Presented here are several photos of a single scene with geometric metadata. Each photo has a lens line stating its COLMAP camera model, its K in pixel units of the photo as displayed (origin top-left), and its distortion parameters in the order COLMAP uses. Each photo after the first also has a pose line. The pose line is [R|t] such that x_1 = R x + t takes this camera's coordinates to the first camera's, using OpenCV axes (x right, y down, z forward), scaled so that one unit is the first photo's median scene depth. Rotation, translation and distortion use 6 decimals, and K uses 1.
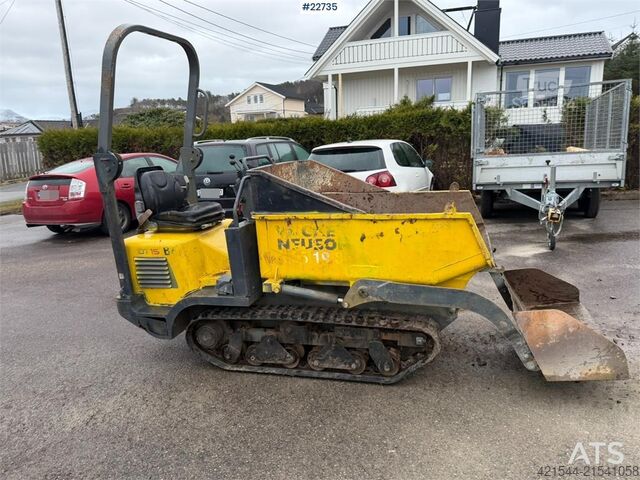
lens RADIAL K [[450.9, 0, 320.0], [0, 450.9, 240.0], [0, 0, 1]] dist [0.076331, -0.114165]
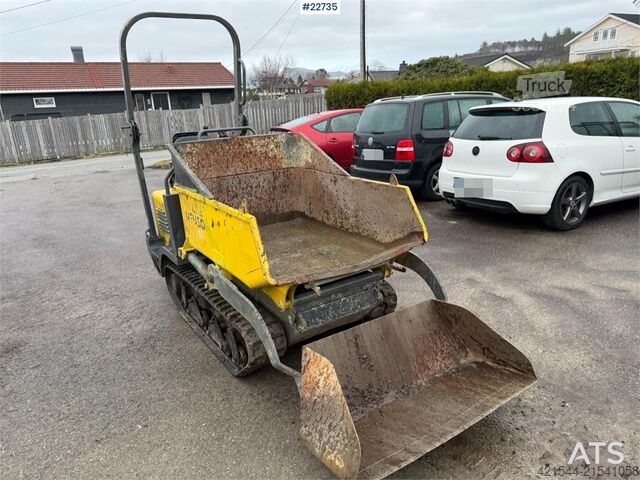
lens RADIAL K [[446.8, 0, 322.0], [0, 446.8, 242.4], [0, 0, 1]] dist [-0.000638, -0.005965]
pose [[0.762953, 0.200573, -0.614551, 0.720632], [-0.124119, 0.978413, 0.165238, -0.127953], [0.634427, -0.049791, 0.771378, 0.338069]]
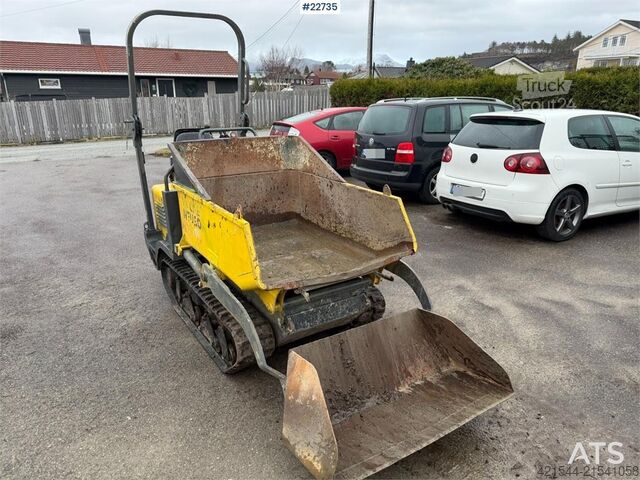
lens RADIAL K [[447.5, 0, 320.0], [0, 447.5, 240.0], [0, 0, 1]] dist [-0.003916, -0.003270]
pose [[0.751245, 0.243697, -0.613387, 0.738598], [-0.170653, 0.969457, 0.176155, -0.156334], [0.637580, -0.027660, 0.769887, 0.328852]]
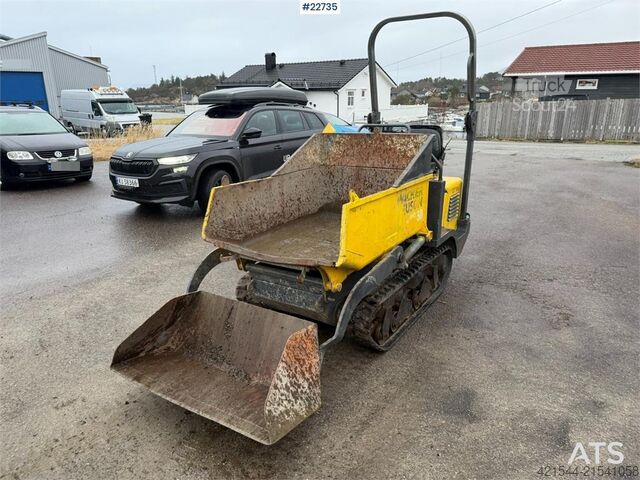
lens RADIAL K [[446.8, 0, 322.0], [0, 446.8, 242.4], [0, 0, 1]] dist [-0.000638, -0.005965]
pose [[-0.270708, 0.337018, -0.901741, 1.011408], [-0.183962, 0.901343, 0.392095, -0.331714], [0.944921, 0.272029, -0.182002, 1.151806]]
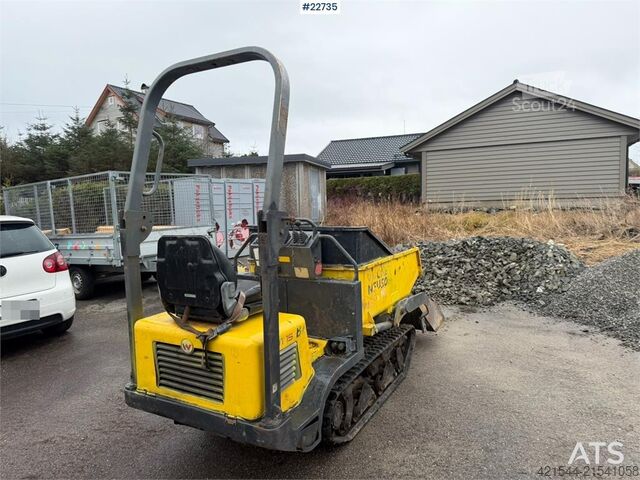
lens RADIAL K [[450.9, 0, 320.0], [0, 450.9, 240.0], [0, 0, 1]] dist [0.076331, -0.114165]
pose [[0.213568, -0.036319, 0.976253, -1.082941], [0.223545, 0.974611, -0.012646, -0.113027], [-0.951008, 0.220938, 0.216264, 0.738509]]
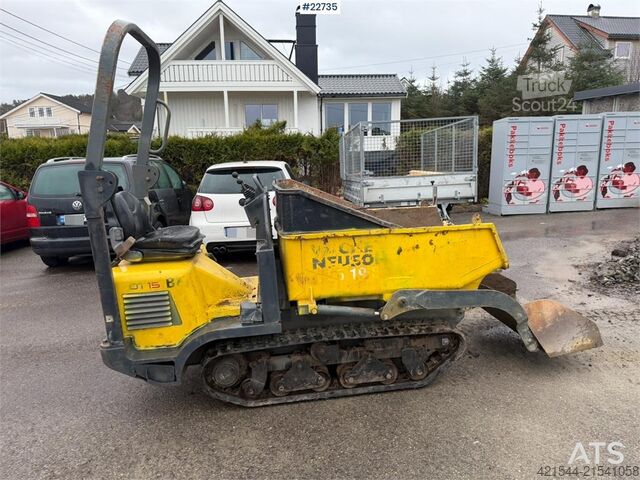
lens RADIAL K [[450.9, 0, 320.0], [0, 450.9, 240.0], [0, 0, 1]] dist [0.076331, -0.114165]
pose [[0.911858, -0.053639, 0.406986, -0.416702], [0.072785, 0.996844, -0.031696, -0.008654], [-0.404002, 0.058525, 0.912884, 0.088303]]
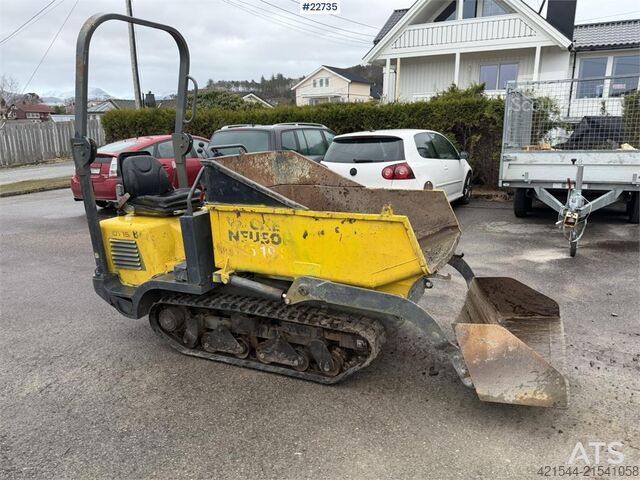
lens RADIAL K [[450.9, 0, 320.0], [0, 450.9, 240.0], [0, 0, 1]] dist [0.076331, -0.114165]
pose [[0.988769, 0.063592, -0.135245, 0.214297], [-0.059192, 0.997586, 0.036313, -0.025356], [0.137227, -0.027900, 0.990147, 0.029329]]
